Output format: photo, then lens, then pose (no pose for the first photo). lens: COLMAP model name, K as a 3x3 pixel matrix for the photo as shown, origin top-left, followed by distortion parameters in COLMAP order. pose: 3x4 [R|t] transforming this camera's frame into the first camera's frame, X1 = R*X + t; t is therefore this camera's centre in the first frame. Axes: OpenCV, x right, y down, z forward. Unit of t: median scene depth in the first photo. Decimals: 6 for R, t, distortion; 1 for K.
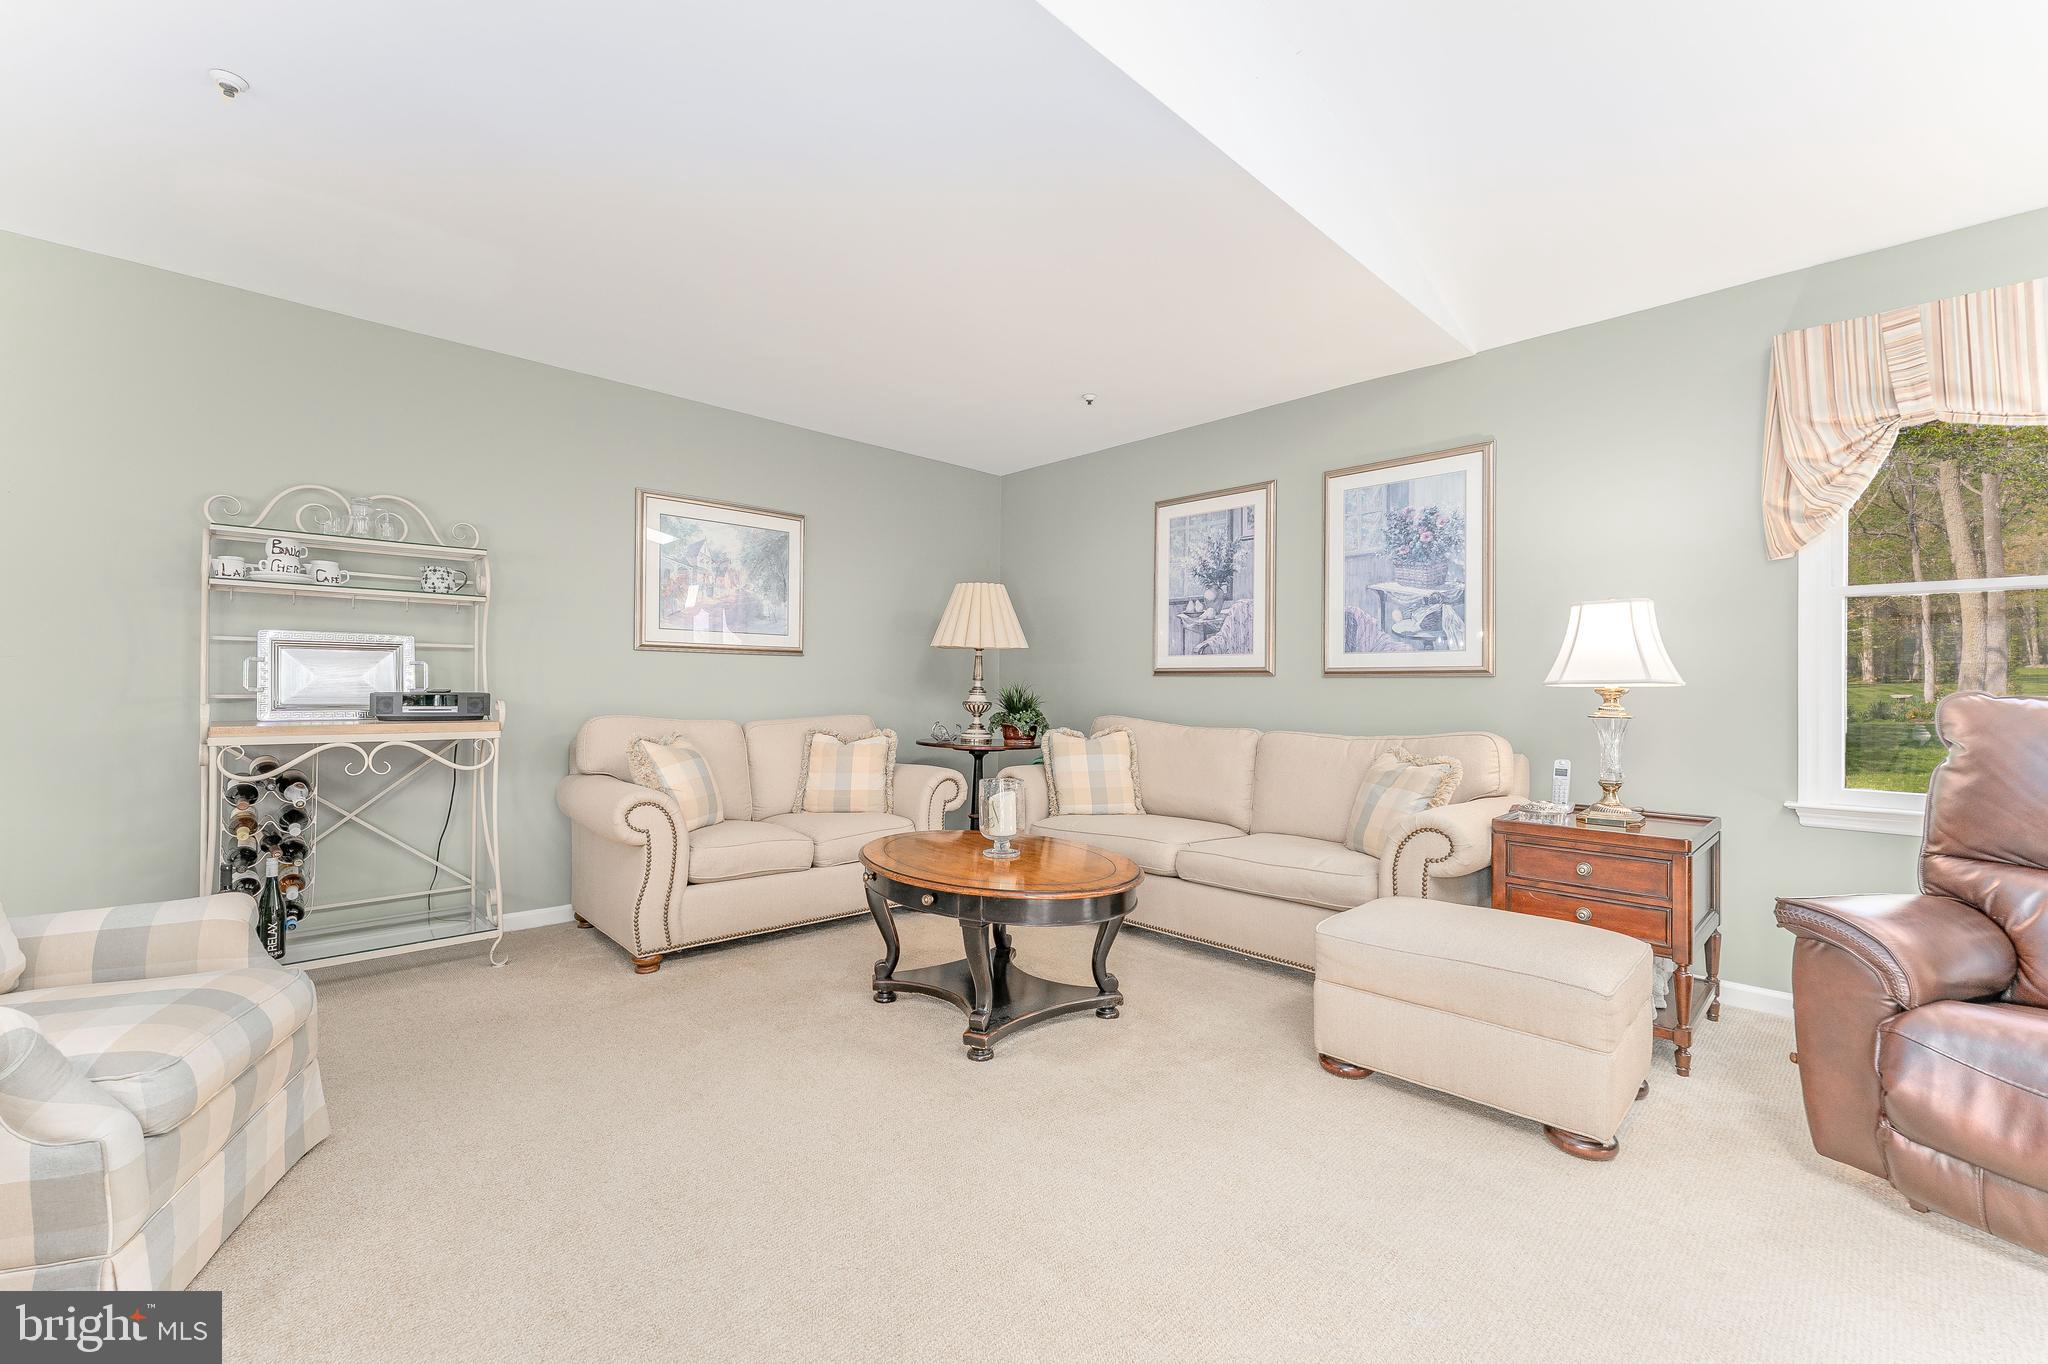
lens RADIAL K [[837.4, 0, 1017.4], [0, 837.4, 679.5], [0, 0, 1]] dist [0.000765, 0.000169]
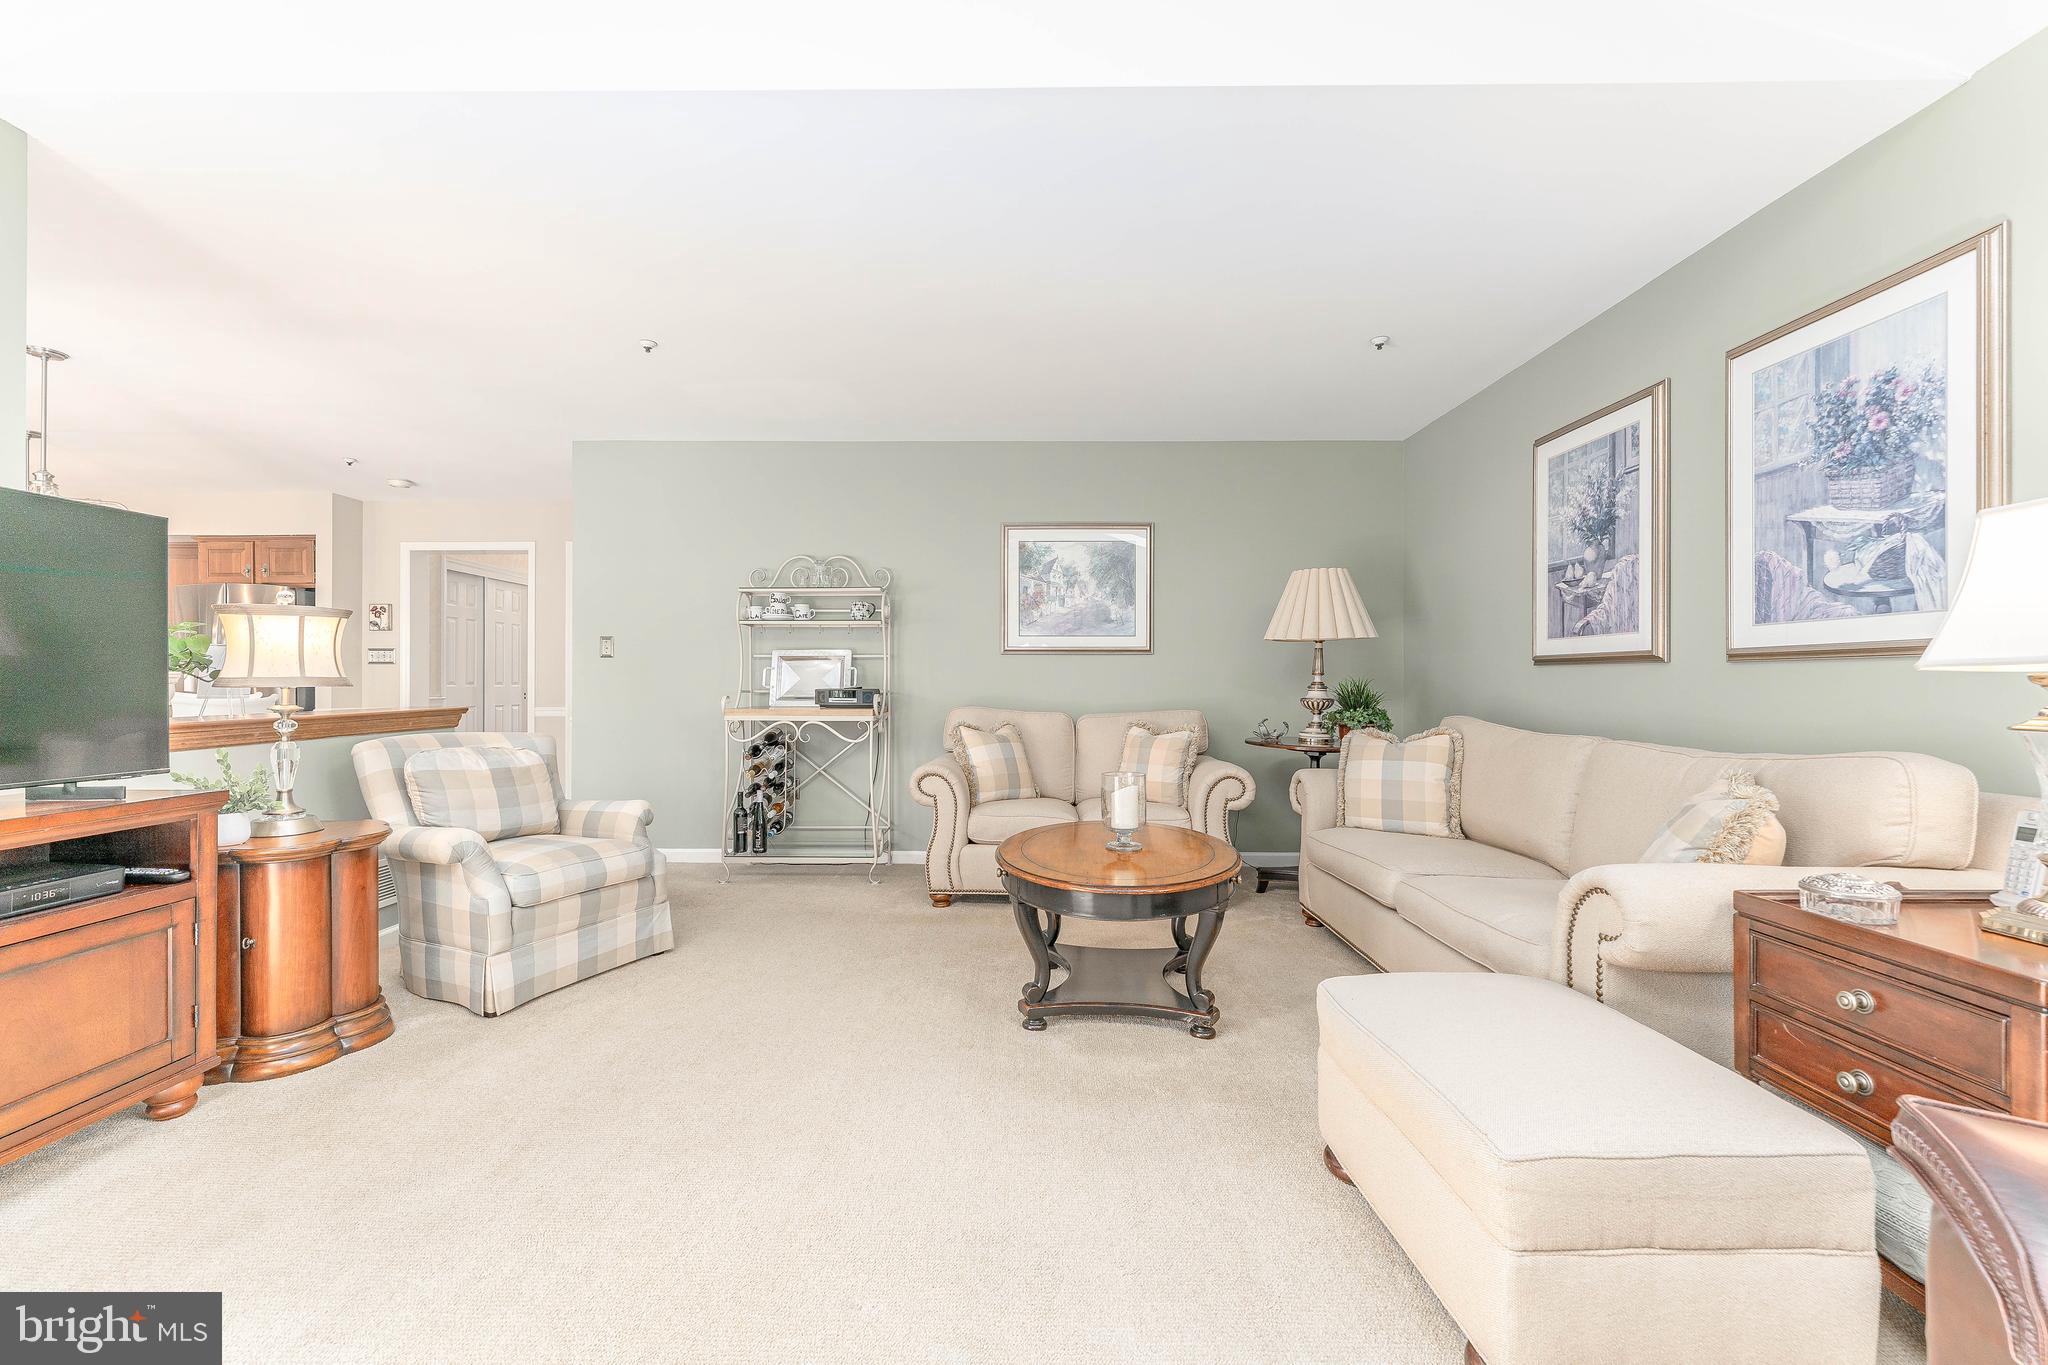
lens RADIAL K [[828.3, 0, 1020.0], [0, 828.3, 680.4], [0, 0, 1]] dist [-0.001669, -0.000318]
pose [[0.716050, -0.009753, -0.697981, 0.400904], [0.011724, 0.999929, -0.001945, 0.005688], [0.697951, -0.006791, 0.716114, 0.136365]]
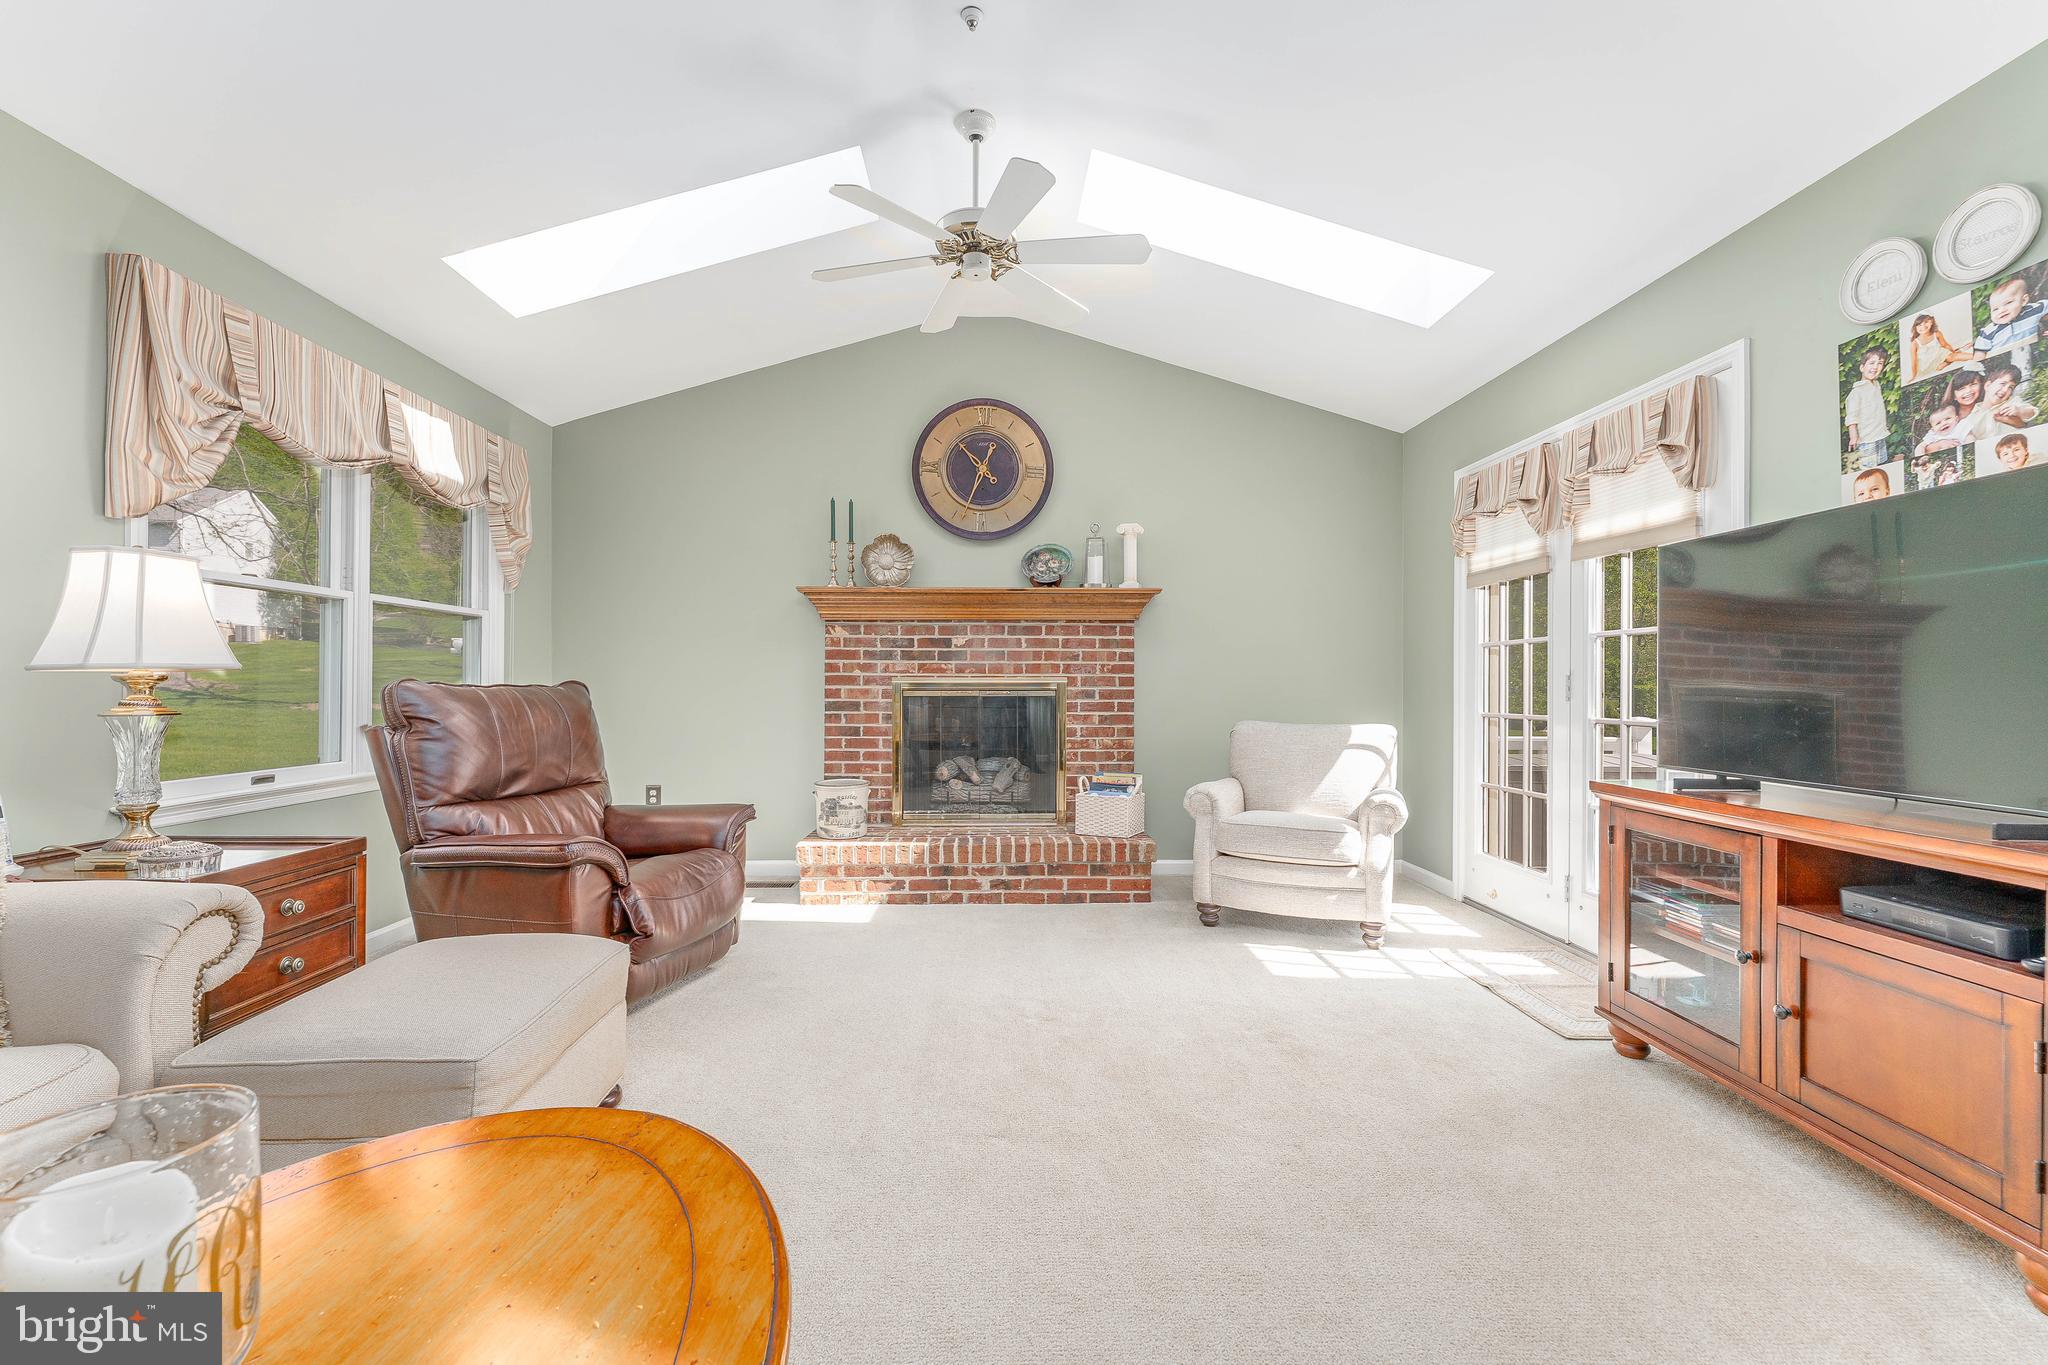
lens RADIAL K [[851.2, 0, 1015.5], [0, 851.2, 680.9], [0, 0, 1]] dist [0.000950, -0.000261]
pose [[-0.735118, -0.007686, 0.677896, -0.217597], [-0.017138, 0.999827, -0.007248, 0.005891], [-0.677722, -0.016946, -0.735123, 0.683482]]
